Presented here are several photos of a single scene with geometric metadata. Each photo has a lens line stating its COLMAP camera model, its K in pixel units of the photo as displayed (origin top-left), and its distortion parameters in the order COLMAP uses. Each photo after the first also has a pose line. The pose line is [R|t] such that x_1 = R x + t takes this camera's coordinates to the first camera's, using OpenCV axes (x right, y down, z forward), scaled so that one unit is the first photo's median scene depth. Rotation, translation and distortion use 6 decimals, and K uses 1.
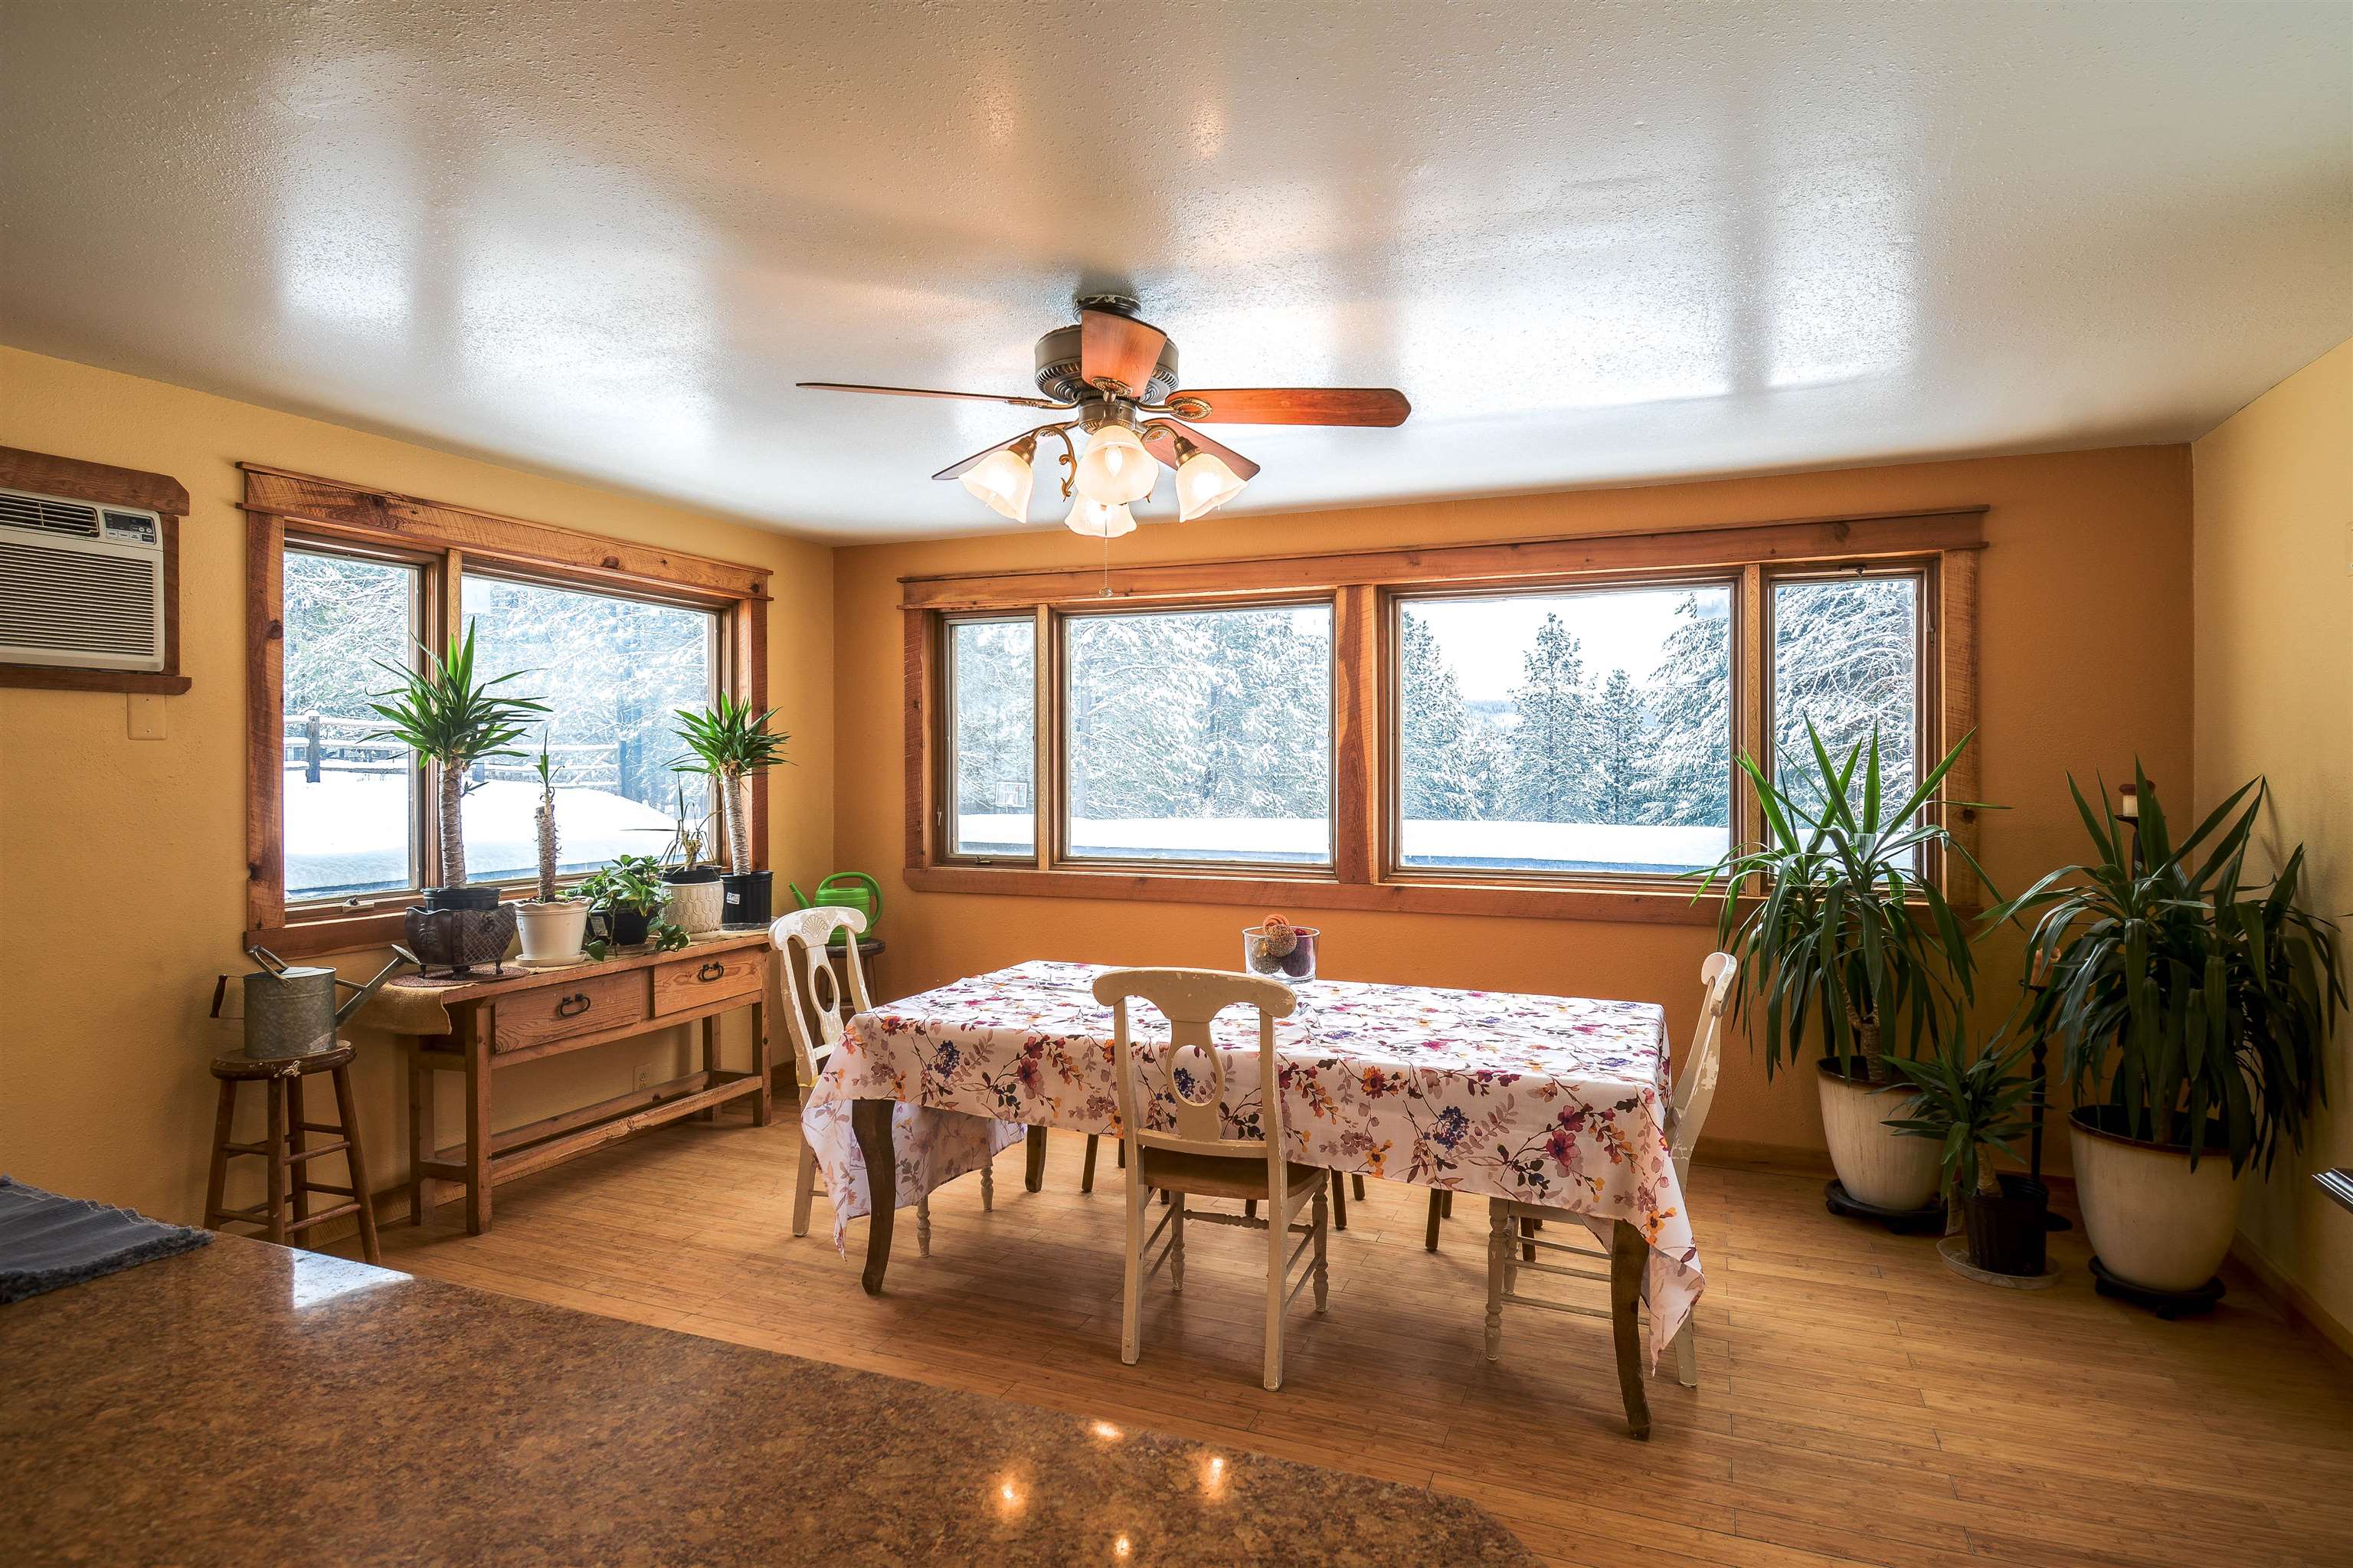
lens RADIAL K [[1271.1, 0, 1176.5], [0, 1271.1, 784.0], [0, 0, 1]] dist [0.000202, 0.000005]
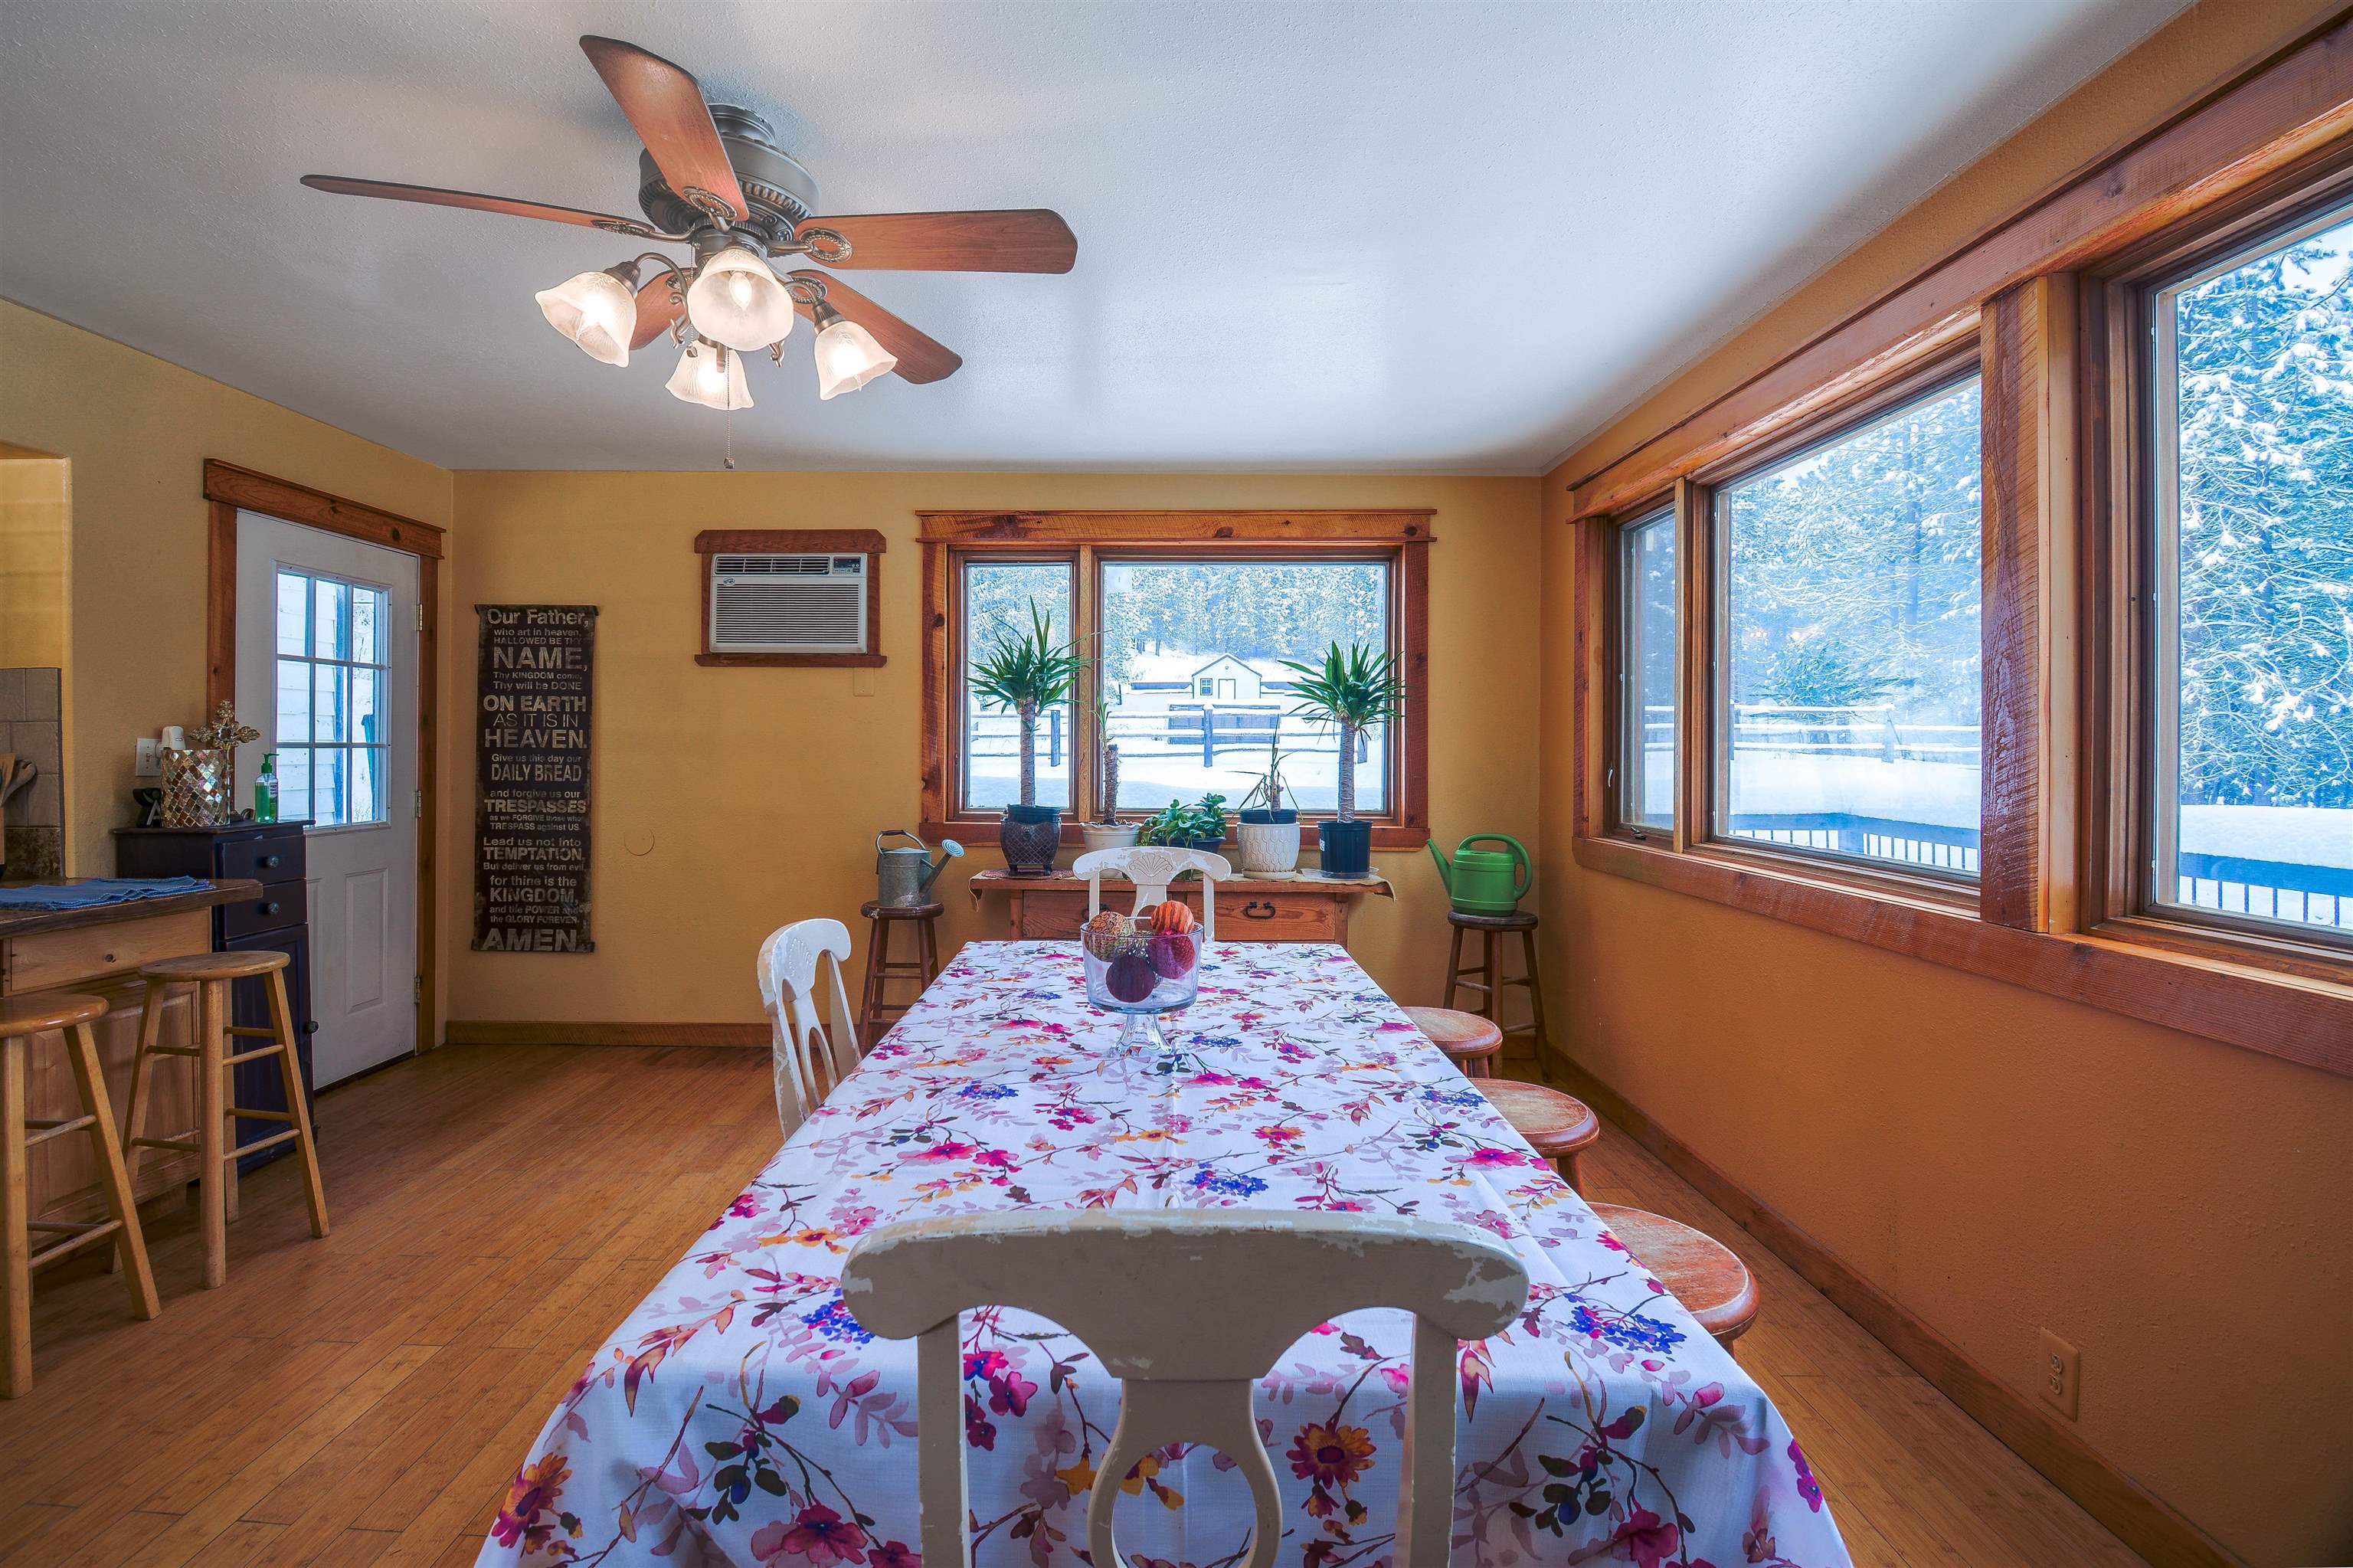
lens RADIAL K [[1083.3, 0, 1170.4], [0, 1083.3, 756.6], [0, 0, 1]] dist [0.000659, -0.019562]
pose [[0.359349, 0.005908, -0.933184, 0.554254], [-0.019231, 0.999814, -0.001076, 0.032720], [0.933005, 0.018333, 0.359396, 0.794629]]
